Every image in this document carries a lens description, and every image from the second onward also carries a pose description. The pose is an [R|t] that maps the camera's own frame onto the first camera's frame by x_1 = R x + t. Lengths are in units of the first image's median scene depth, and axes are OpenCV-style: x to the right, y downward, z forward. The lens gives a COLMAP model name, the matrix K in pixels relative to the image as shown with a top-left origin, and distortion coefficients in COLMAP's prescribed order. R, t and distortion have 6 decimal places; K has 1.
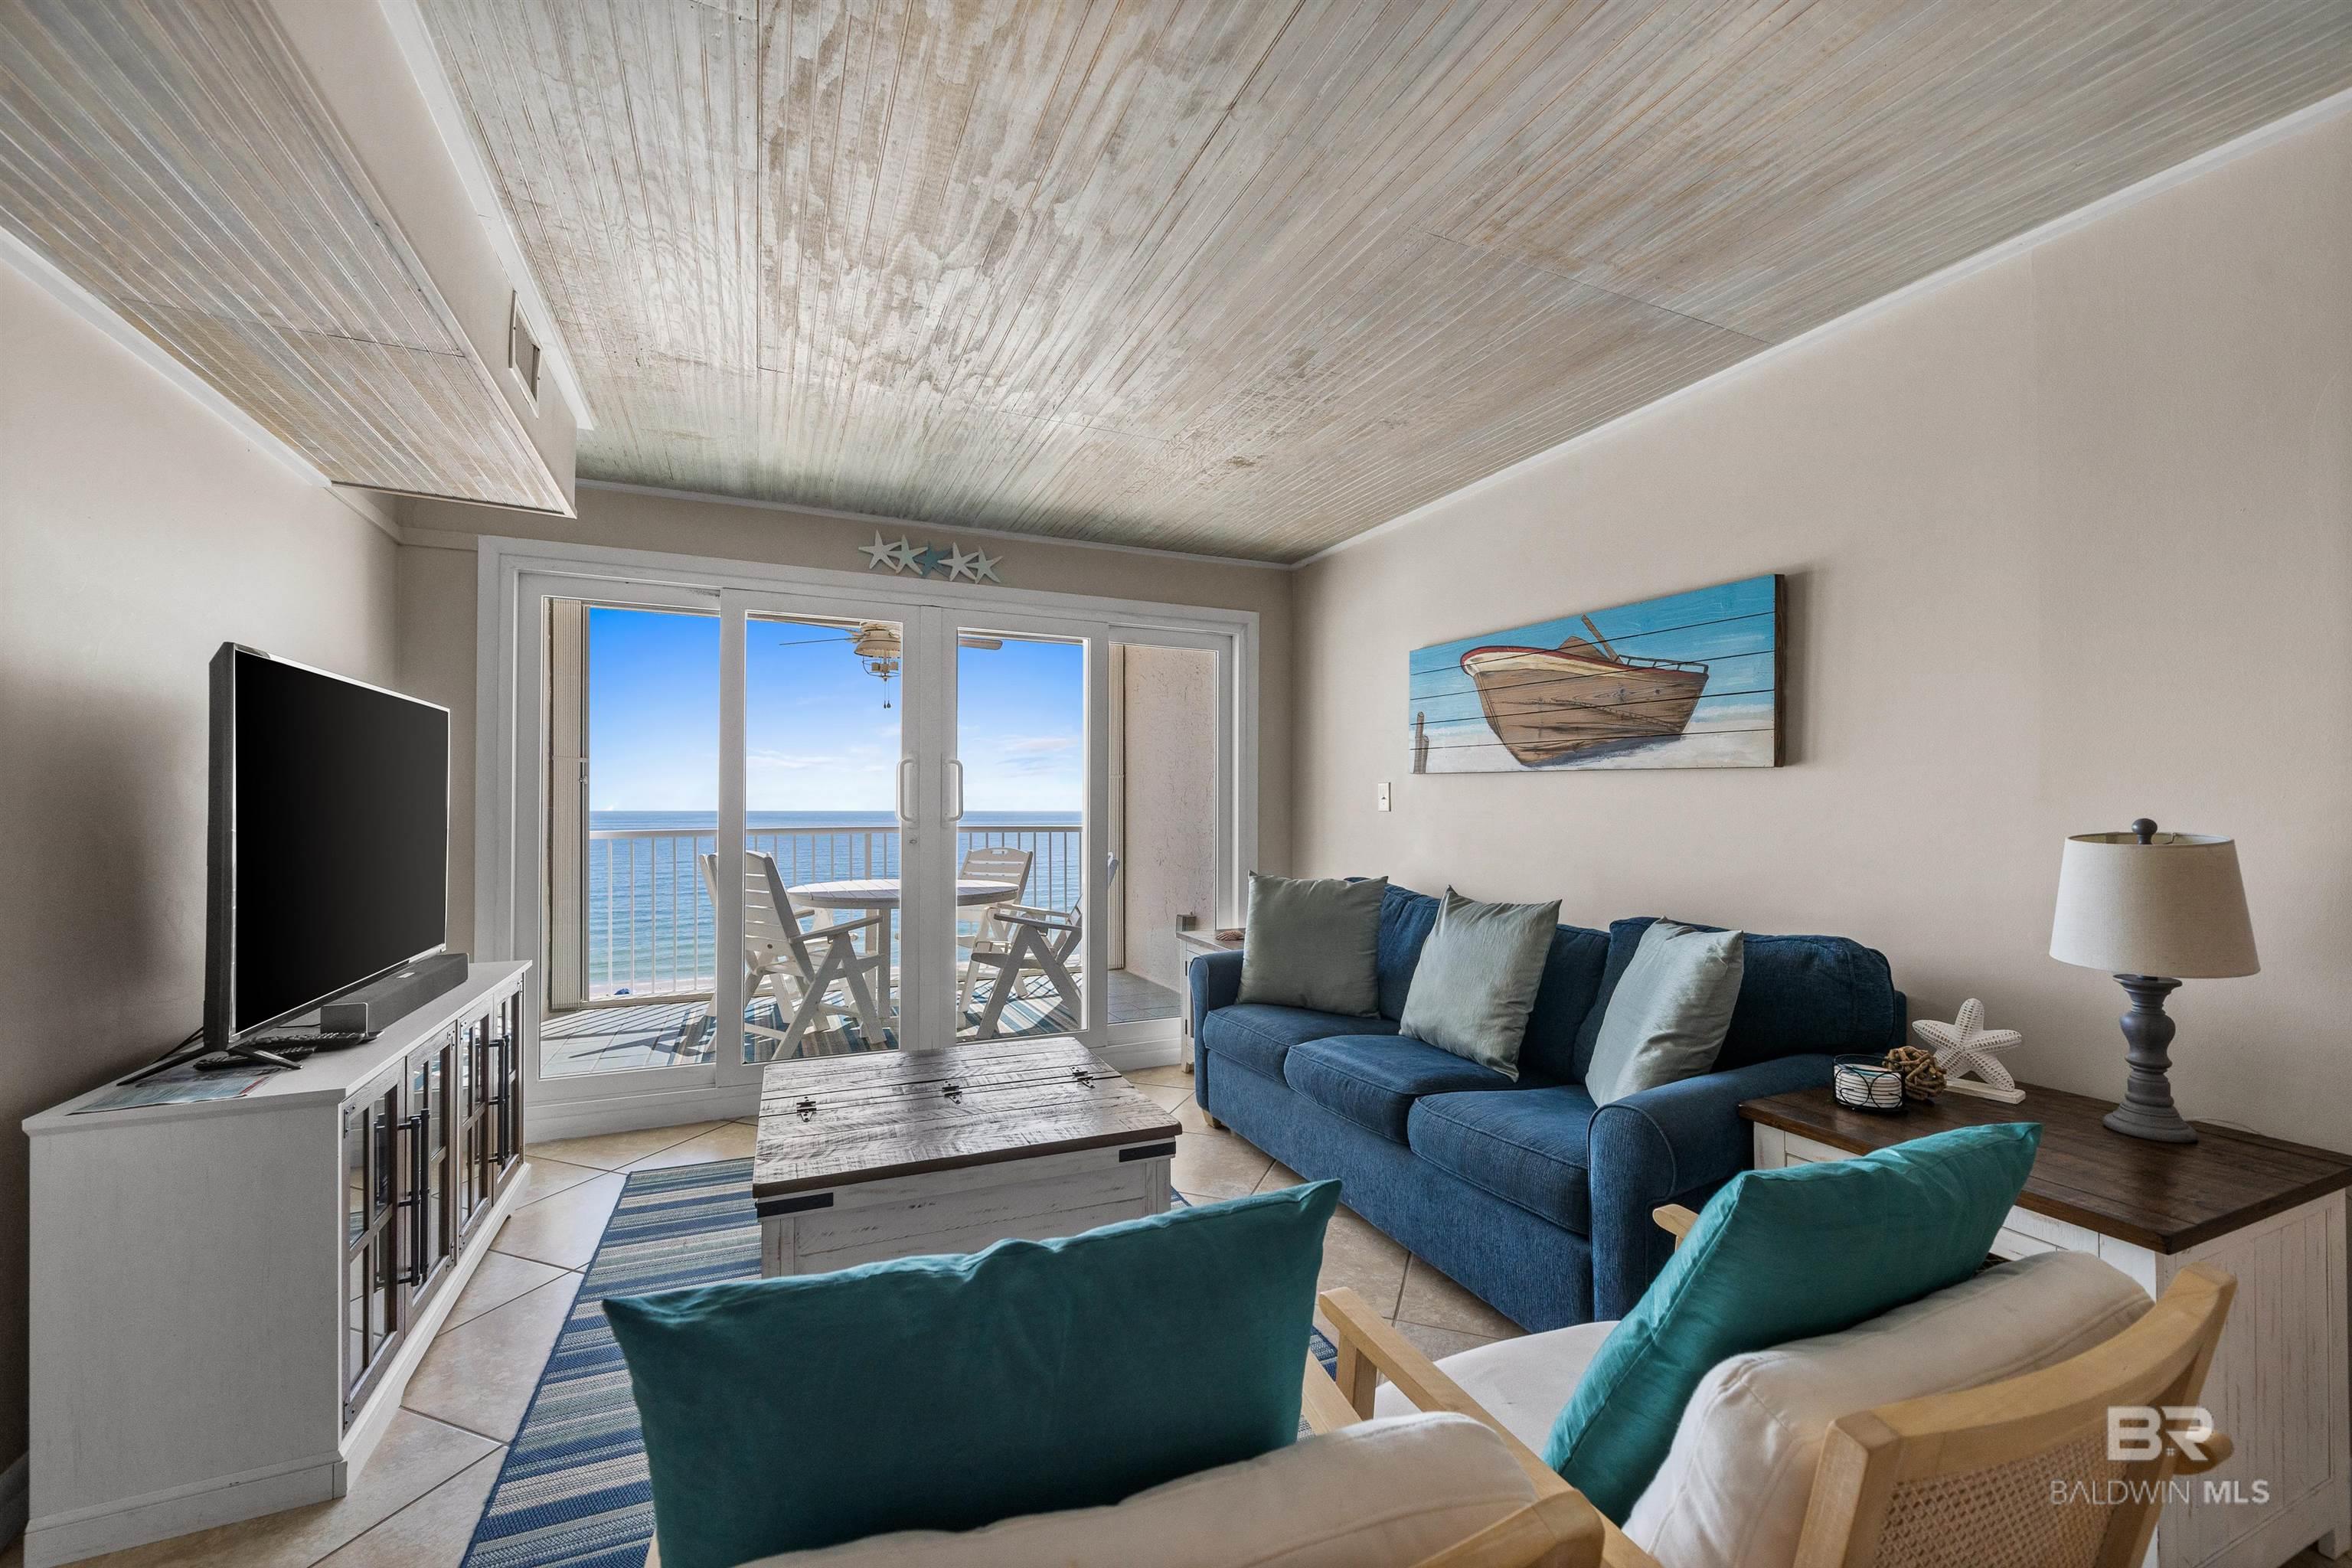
lens RADIAL K [[924.8, 0, 1177.1], [0, 924.8, 801.3], [0, 0, 1]] dist [-0.000715, -0.000190]
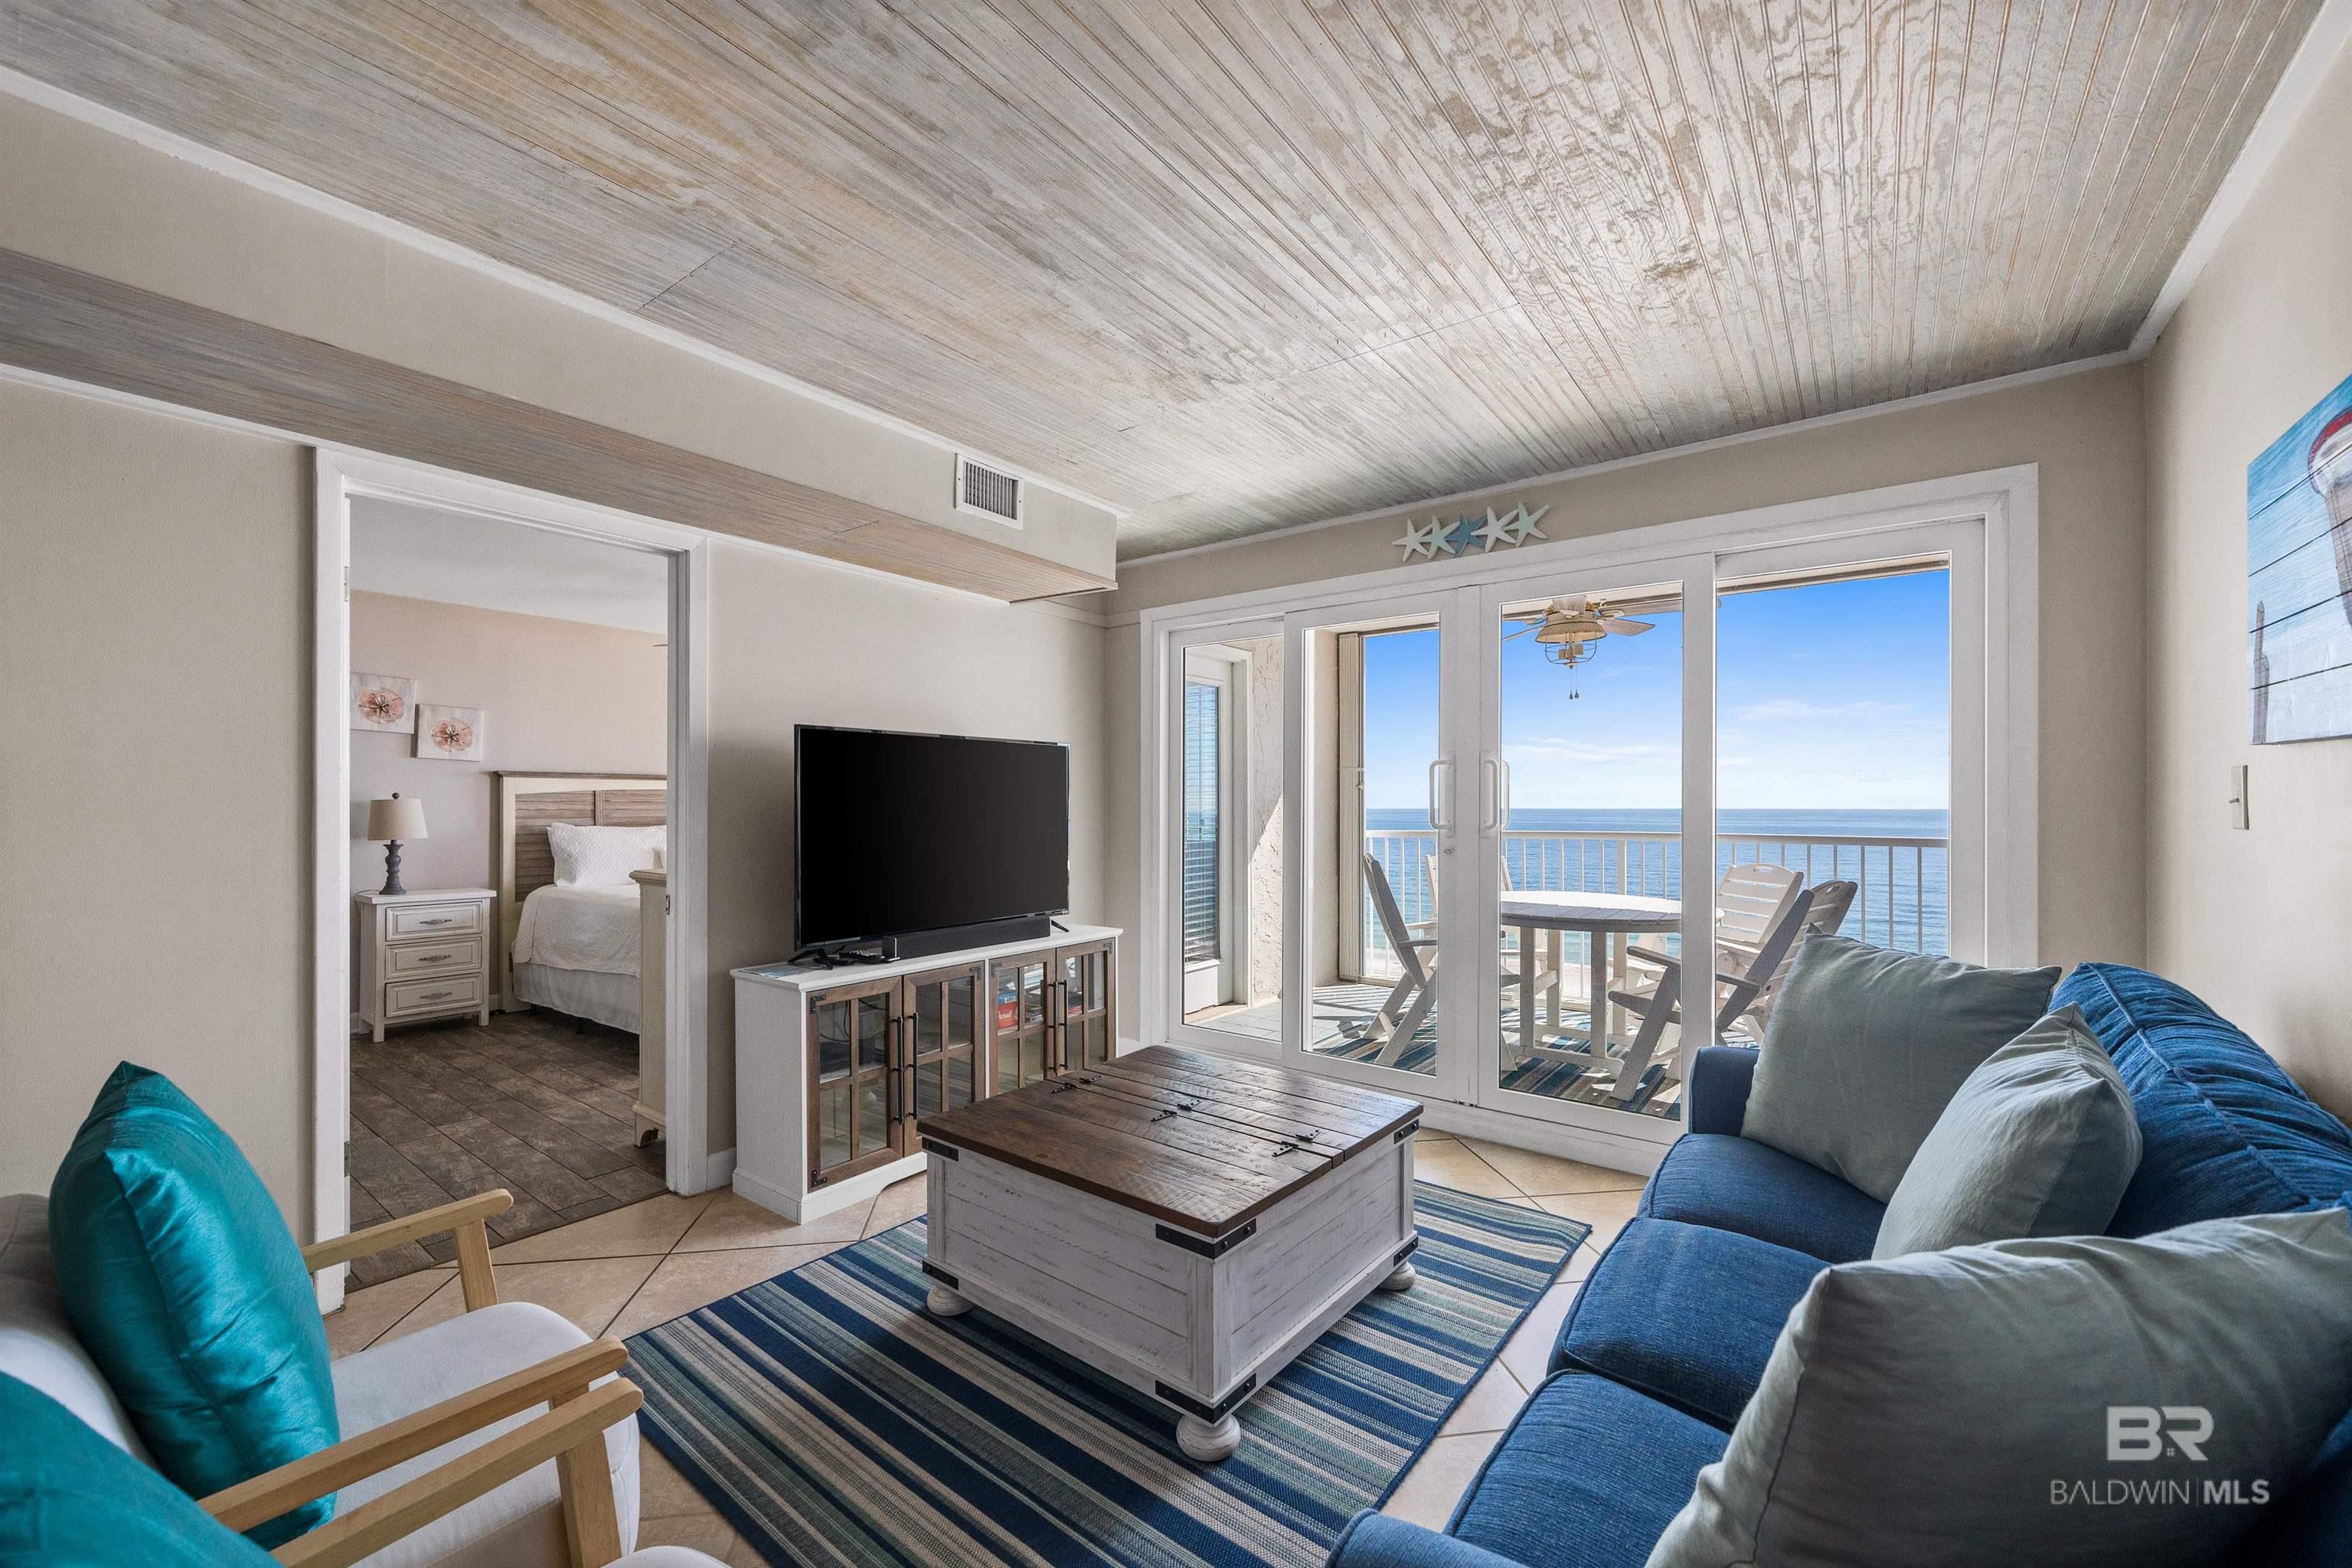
lens RADIAL K [[924.8, 0, 1177.1], [0, 924.8, 801.3], [0, 0, 1]] dist [-0.000715, -0.000190]
pose [[0.480498, -0.004515, -0.876984, 0.501815], [0.007432, 0.999972, -0.001076, -0.008110], [0.876965, -0.006001, 0.480518, 0.438306]]
